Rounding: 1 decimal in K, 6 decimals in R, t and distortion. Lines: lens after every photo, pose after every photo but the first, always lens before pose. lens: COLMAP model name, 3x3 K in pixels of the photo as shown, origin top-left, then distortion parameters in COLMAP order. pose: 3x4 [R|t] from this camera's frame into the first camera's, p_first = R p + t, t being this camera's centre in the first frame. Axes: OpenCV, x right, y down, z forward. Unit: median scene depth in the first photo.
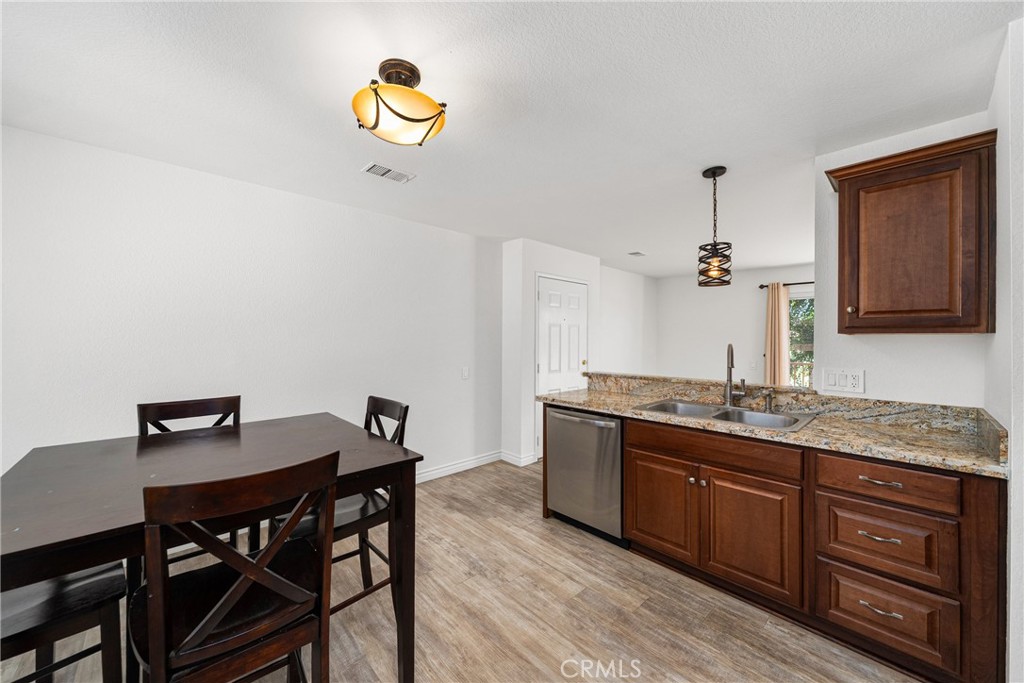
lens RADIAL K [[379.3, 0, 506.0], [0, 379.3, 339.7], [0, 0, 1]] dist [-0.001270, -0.000169]
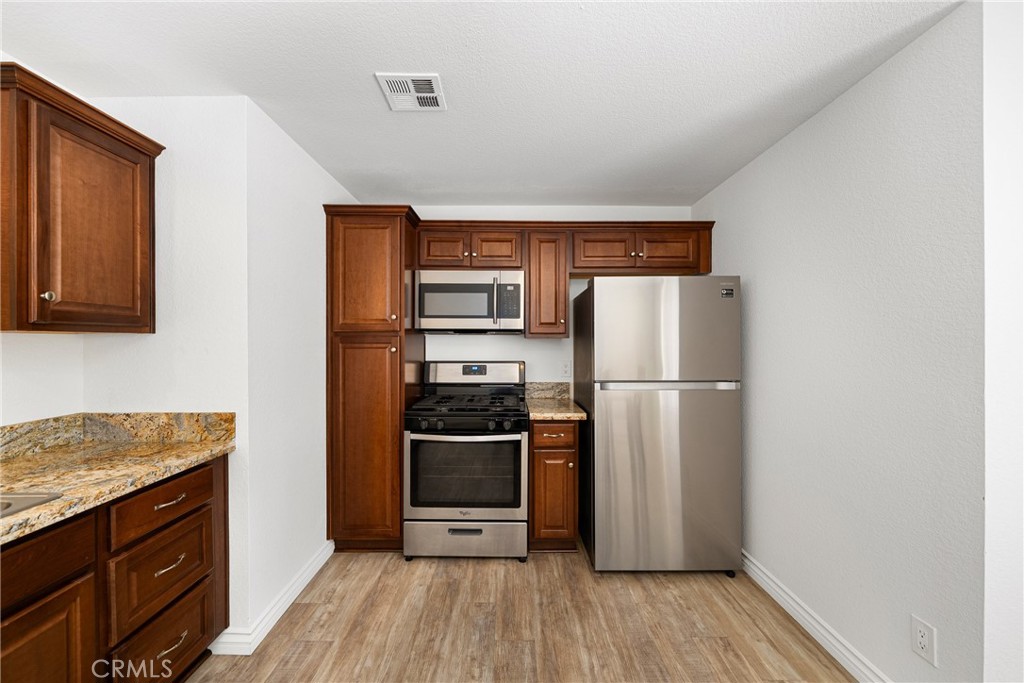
lens RADIAL K [[395.1, 0, 509.7], [0, 395.1, 342.7], [0, 0, 1]] dist [-0.003338, -0.000172]
pose [[-0.739042, -0.009300, 0.673595, -0.160973], [-0.003184, 0.999942, 0.010313, -0.004840], [-0.673651, 0.005477, -0.739029, 0.885560]]
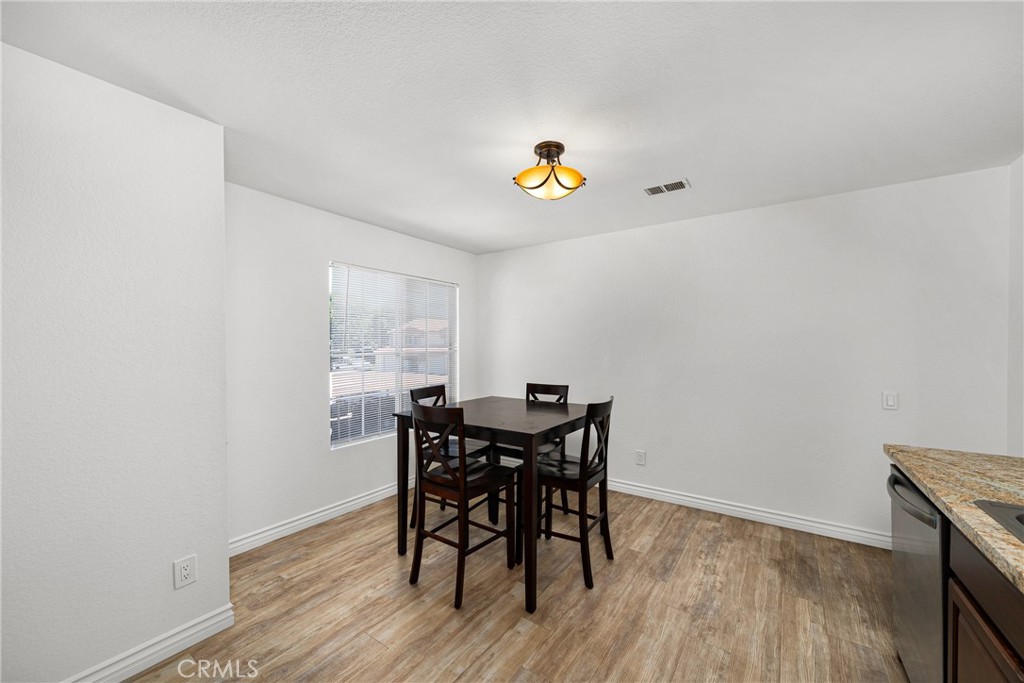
lens RADIAL K [[395.1, 0, 509.7], [0, 395.1, 342.7], [0, 0, 1]] dist [-0.003338, -0.000172]
pose [[0.217438, -0.014985, -0.975959, 0.822598], [-0.003033, 0.999867, -0.016028, 0.001732], [0.976069, 0.006446, 0.217364, 0.426318]]
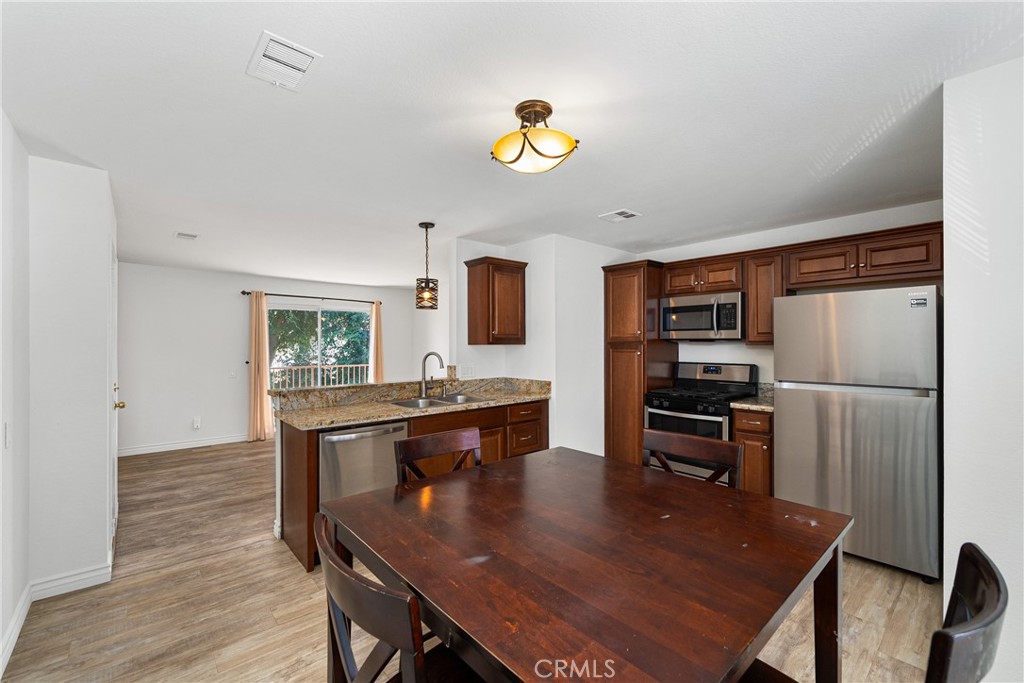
lens RADIAL K [[428.9, 0, 507.6], [0, 428.9, 342.1], [0, 0, 1]] dist [-0.000250, 0.000242]
pose [[0.027086, -0.003565, 0.999627, -1.171014], [0.005854, 0.999977, 0.003408, -0.034037], [-0.999616, 0.005760, 0.027107, 0.801813]]
